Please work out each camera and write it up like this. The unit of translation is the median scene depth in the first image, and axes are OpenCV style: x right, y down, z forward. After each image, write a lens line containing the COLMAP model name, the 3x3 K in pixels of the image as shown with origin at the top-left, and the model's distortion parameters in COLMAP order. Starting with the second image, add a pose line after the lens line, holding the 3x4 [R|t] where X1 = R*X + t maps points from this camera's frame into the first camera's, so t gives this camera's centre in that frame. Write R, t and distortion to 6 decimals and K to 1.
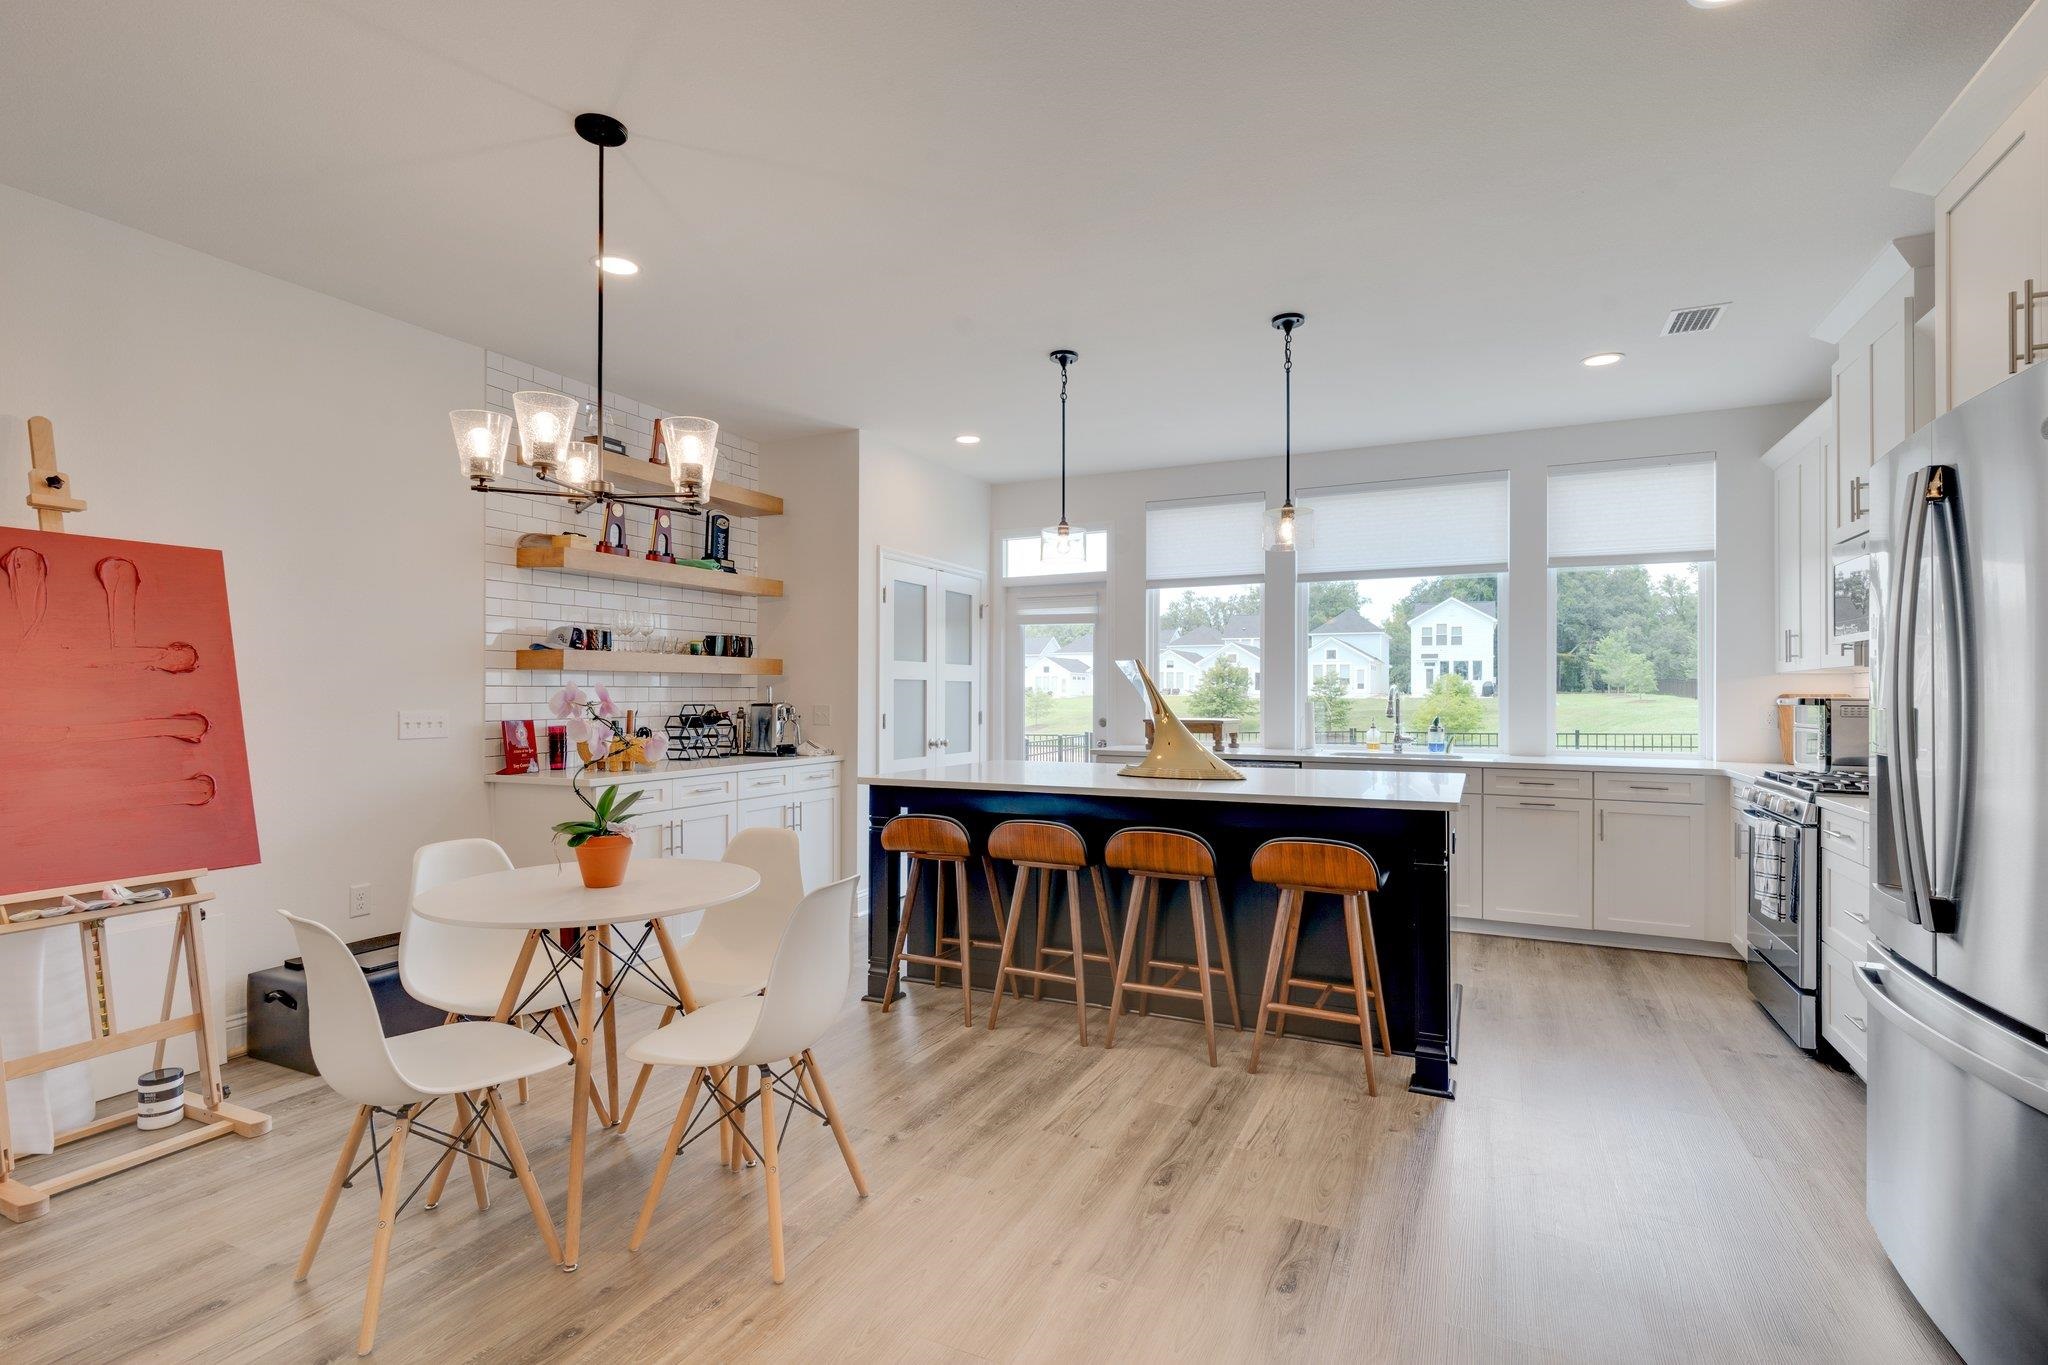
lens RADIAL K [[977.7, 0, 1016.6], [0, 977.7, 686.3], [0, 0, 1]] dist [0.001332, 0.000055]
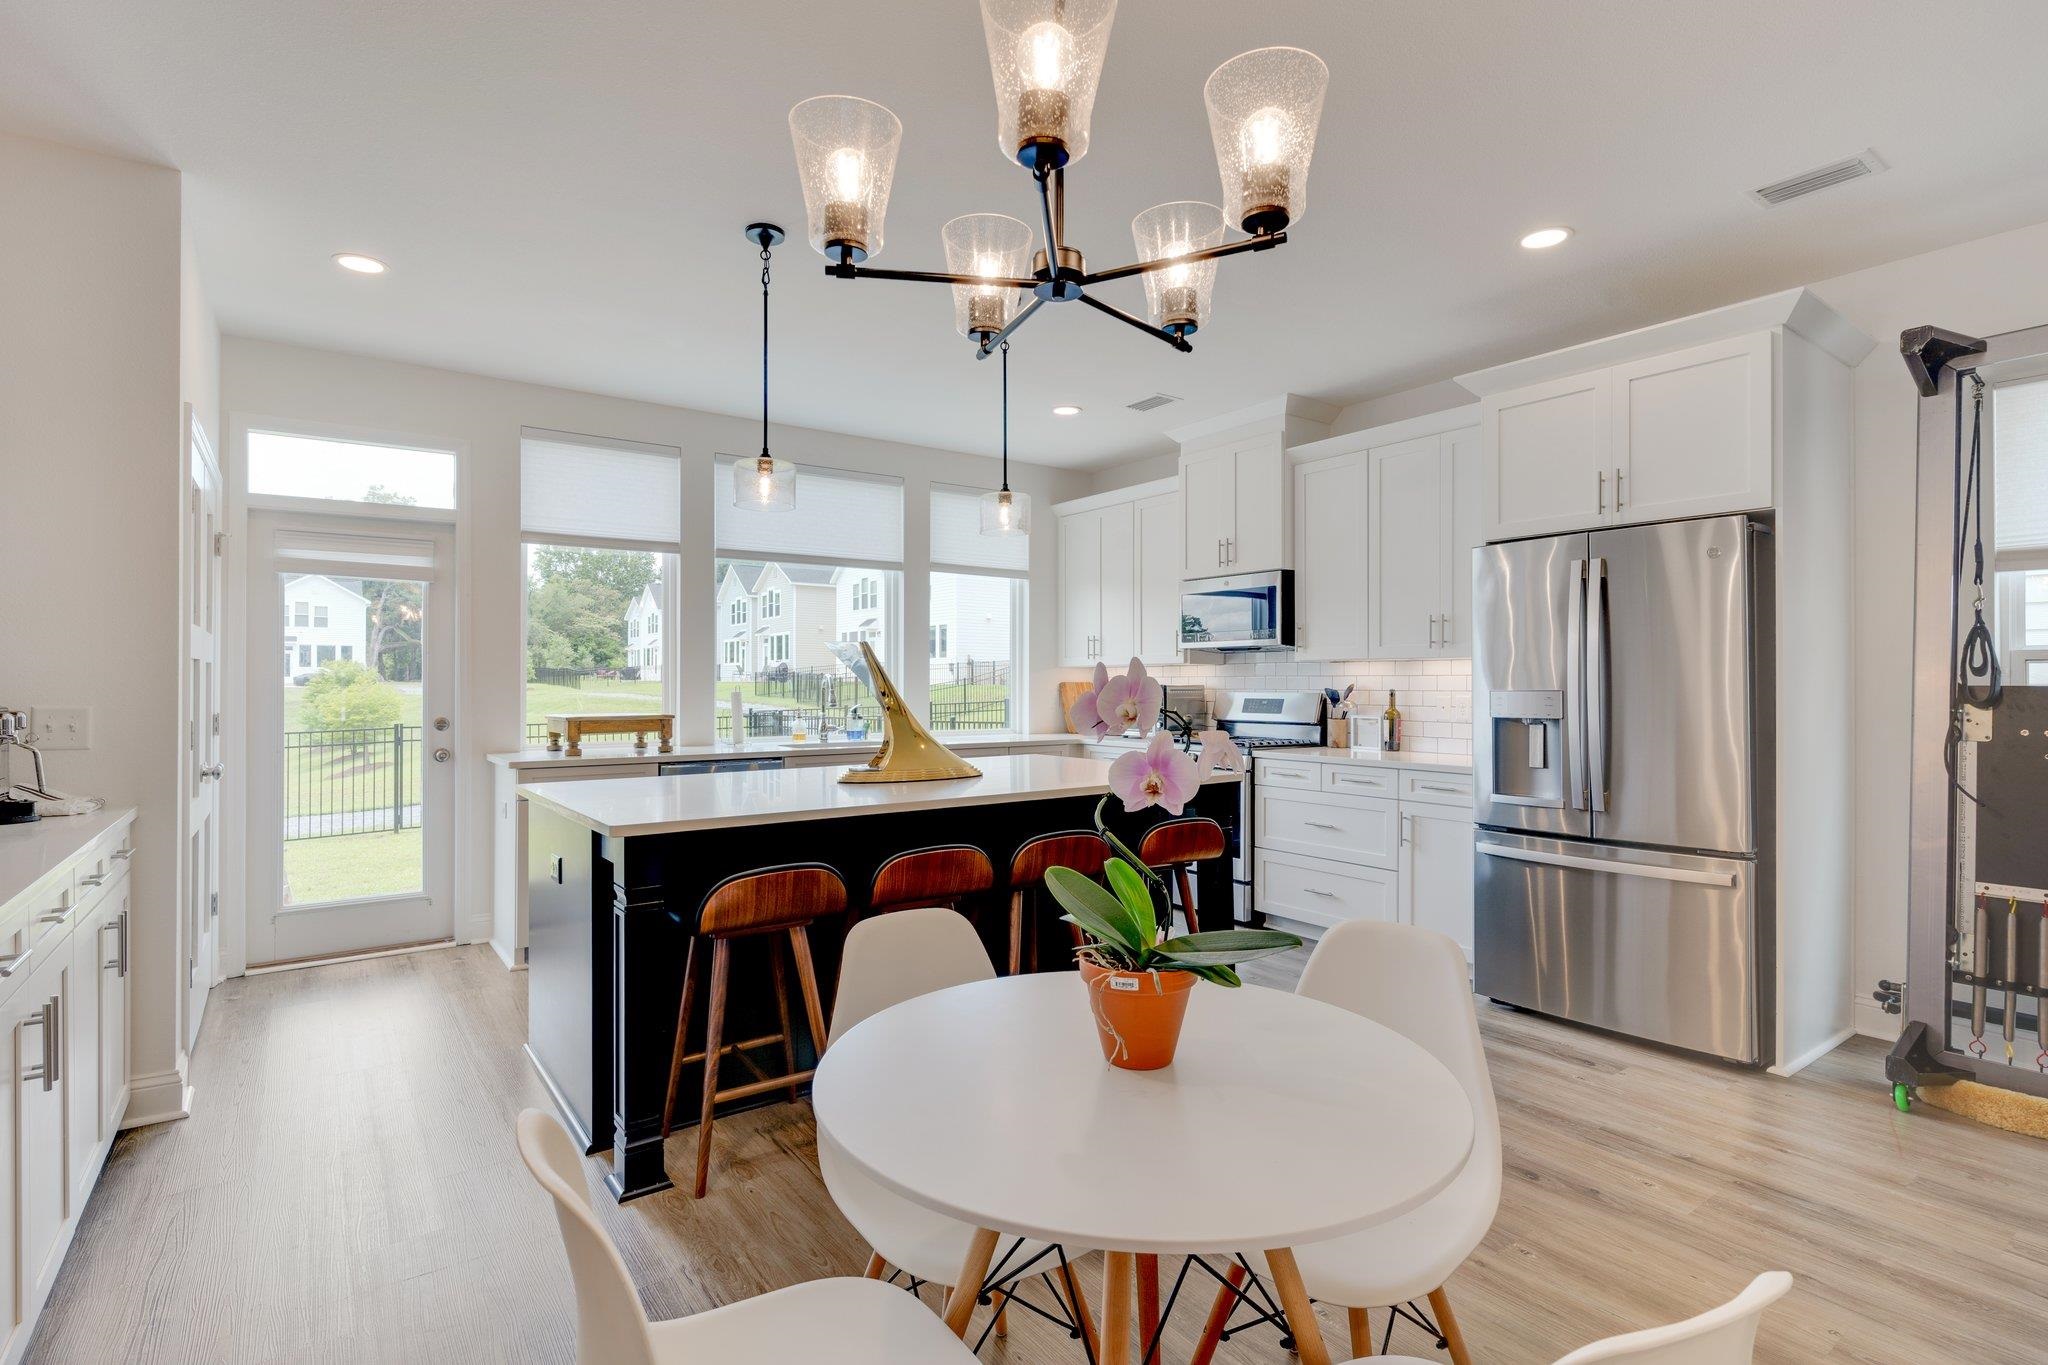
lens RADIAL K [[983.7, 0, 1021.5], [0, 983.7, 677.7], [0, 0, 1]] dist [0.003765, 0.000456]
pose [[0.474862, 0.002409, 0.880057, -0.423683], [-0.004948, 0.999988, -0.000067, 0.001958], [-0.880046, -0.004323, 0.474868, 0.377069]]
